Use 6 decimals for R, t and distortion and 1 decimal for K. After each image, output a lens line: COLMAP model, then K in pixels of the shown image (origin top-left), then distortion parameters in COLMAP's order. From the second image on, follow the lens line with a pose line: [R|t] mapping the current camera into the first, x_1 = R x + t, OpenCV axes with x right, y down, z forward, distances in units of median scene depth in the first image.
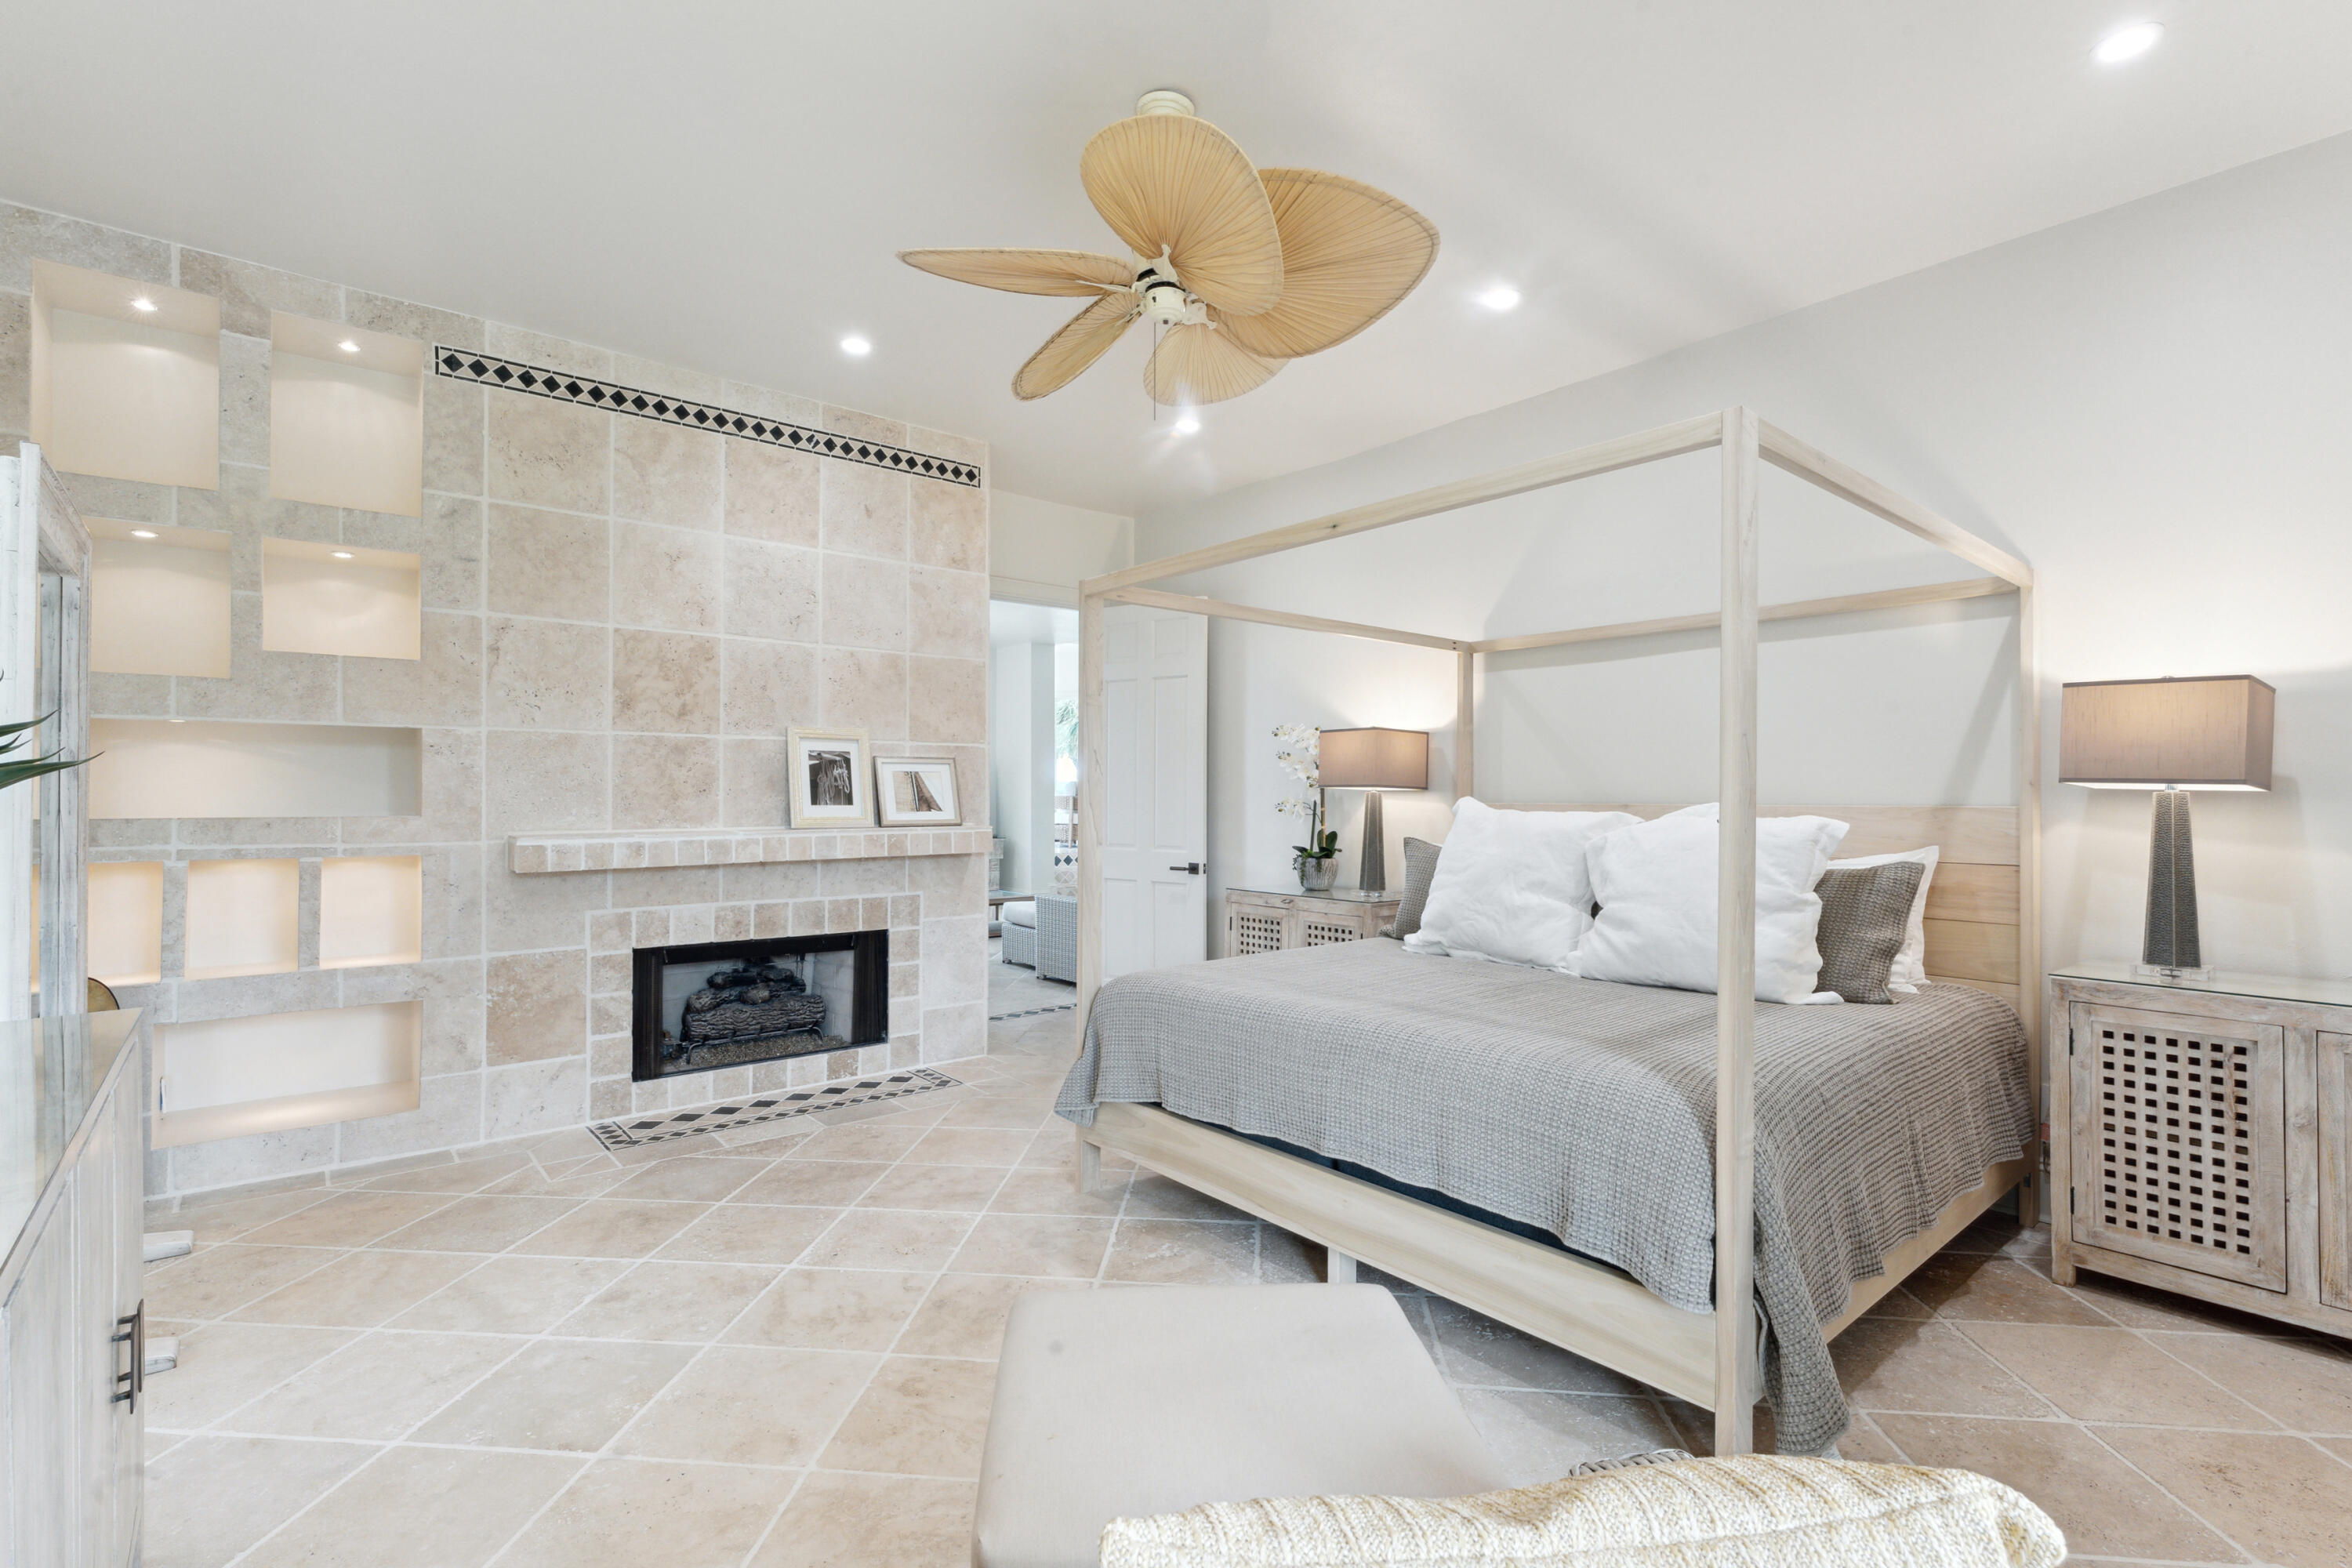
lens RADIAL K [[1090.5, 0, 1165.5], [0, 1090.5, 790.5], [0, 0, 1]] dist [0.004746, 0.000431]
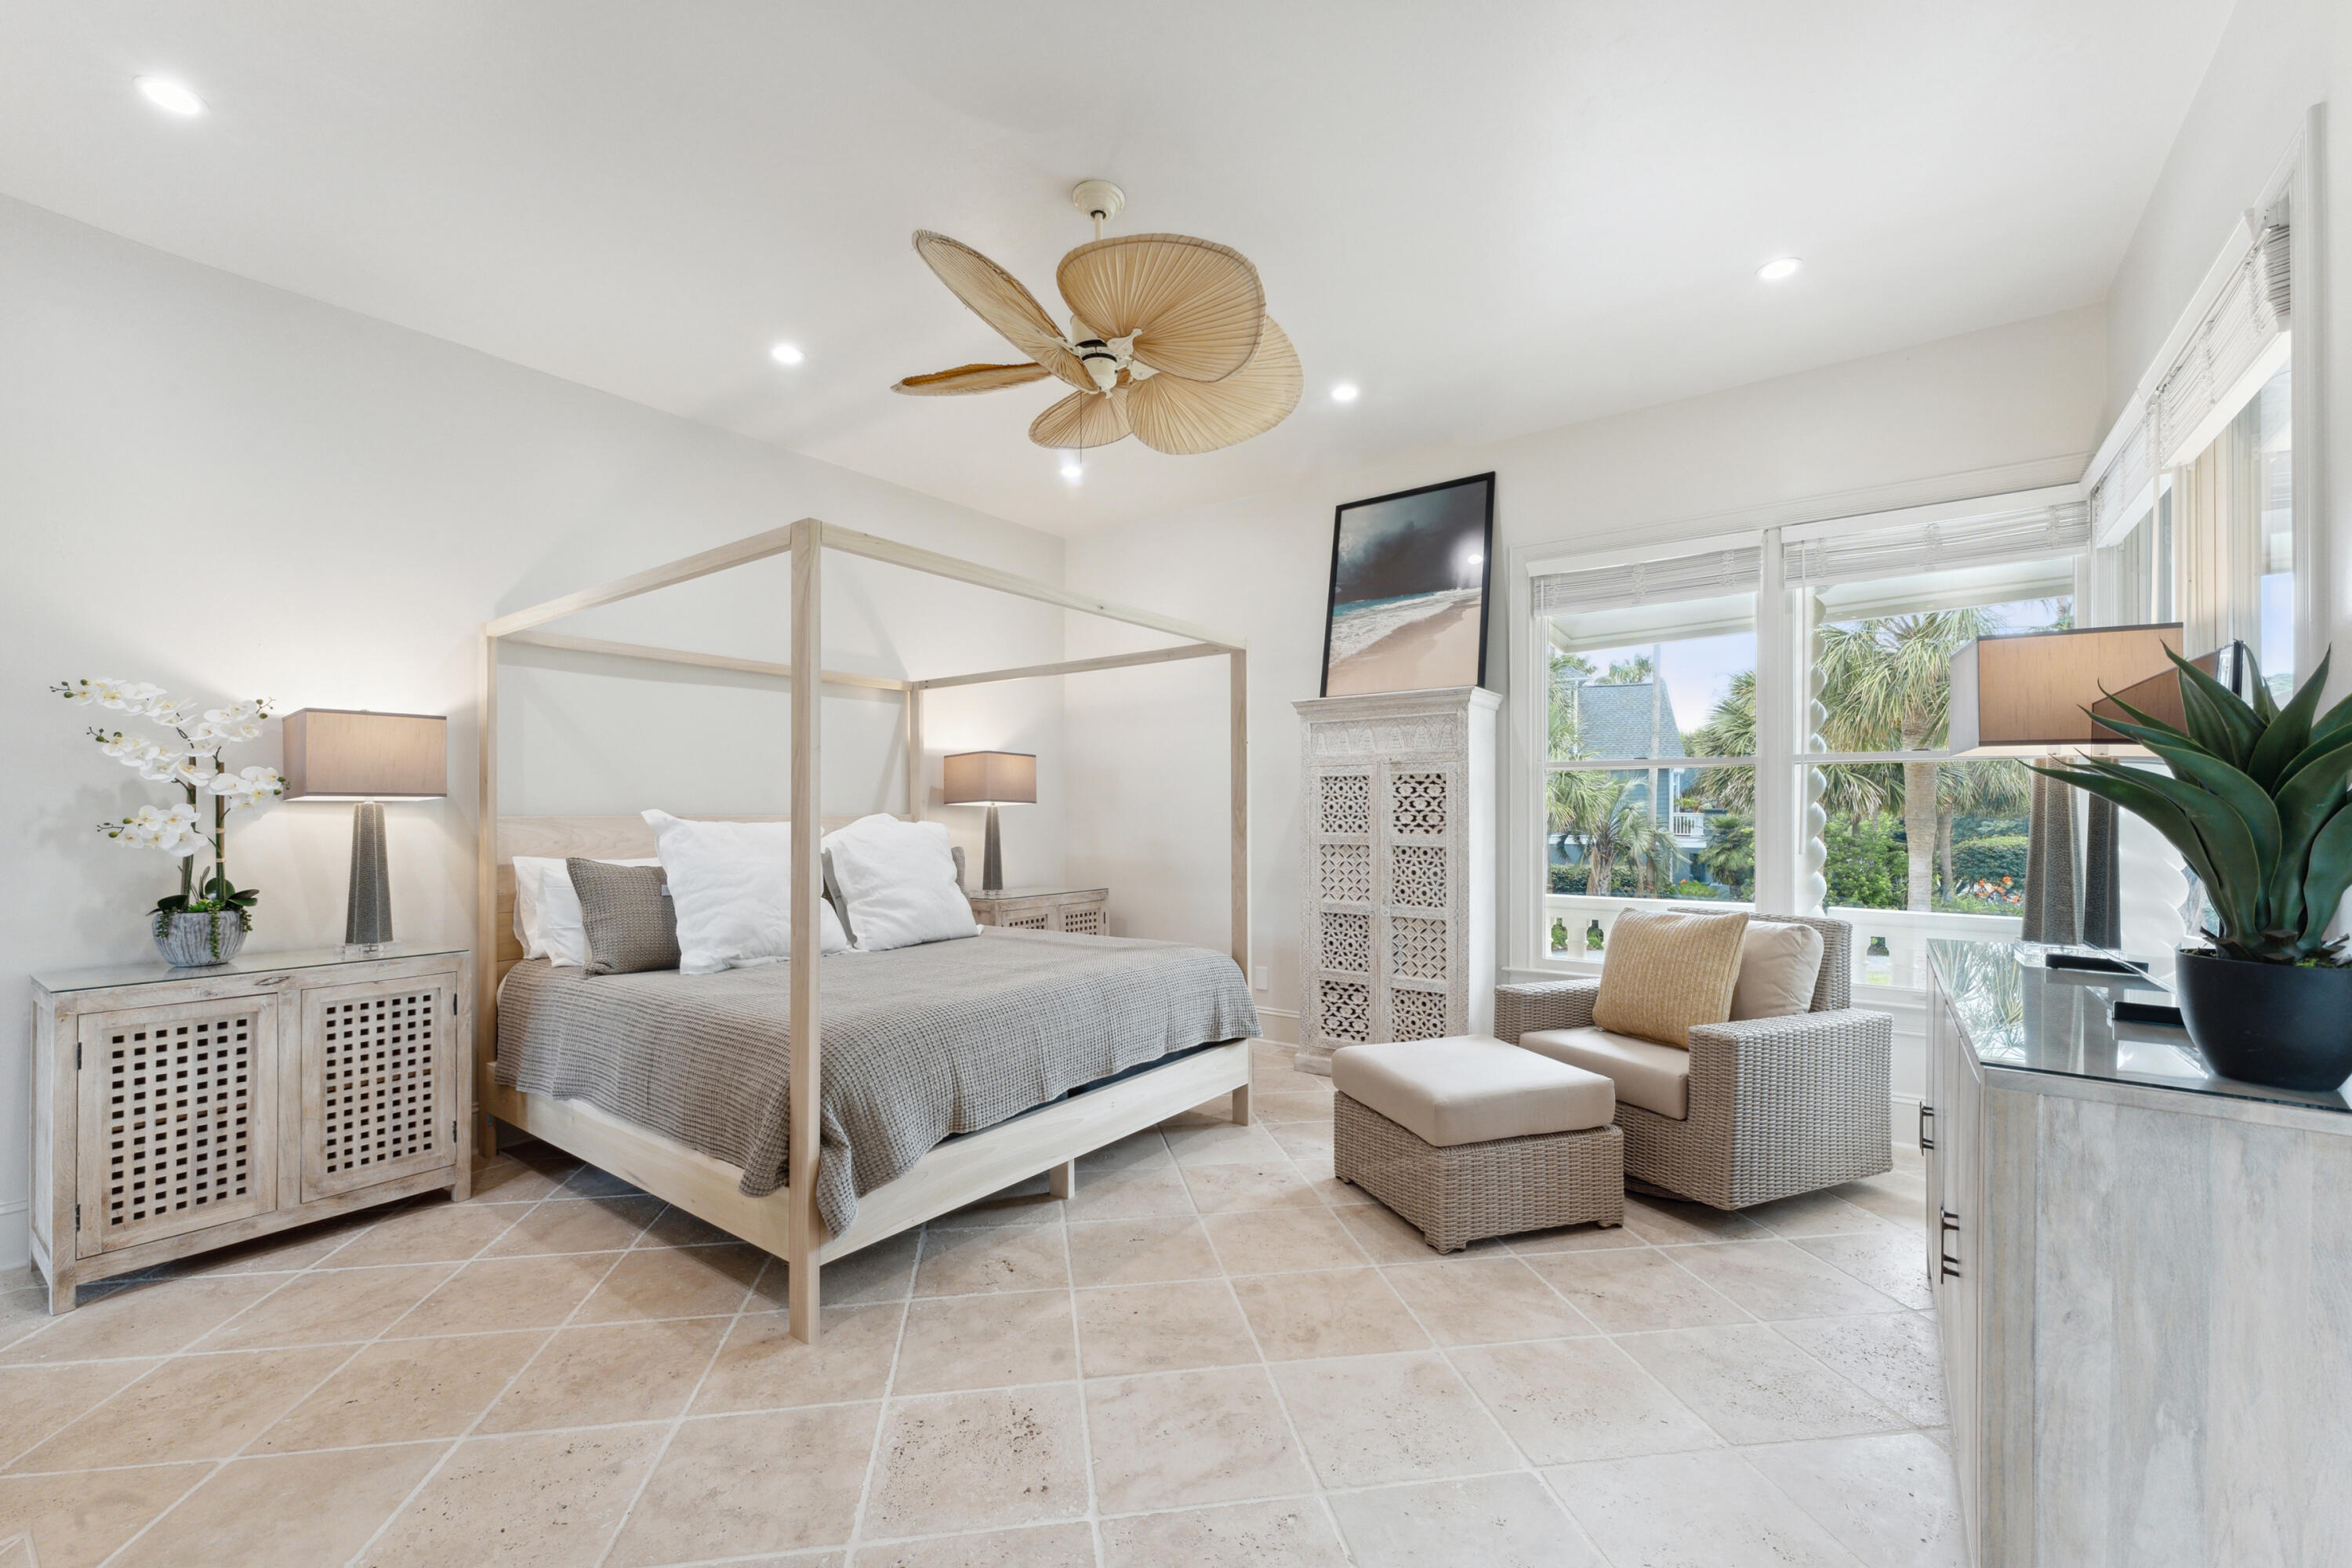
lens RADIAL K [[965.4, 0, 1160.9], [0, 965.4, 796.7], [0, 0, 1]] dist [-0.009096, -0.000706]
pose [[-0.241222, 0.006143, 0.970451, -0.841283], [-0.005419, 0.999956, -0.007677, -0.002500], [-0.970455, -0.007110, -0.241178, 1.002406]]
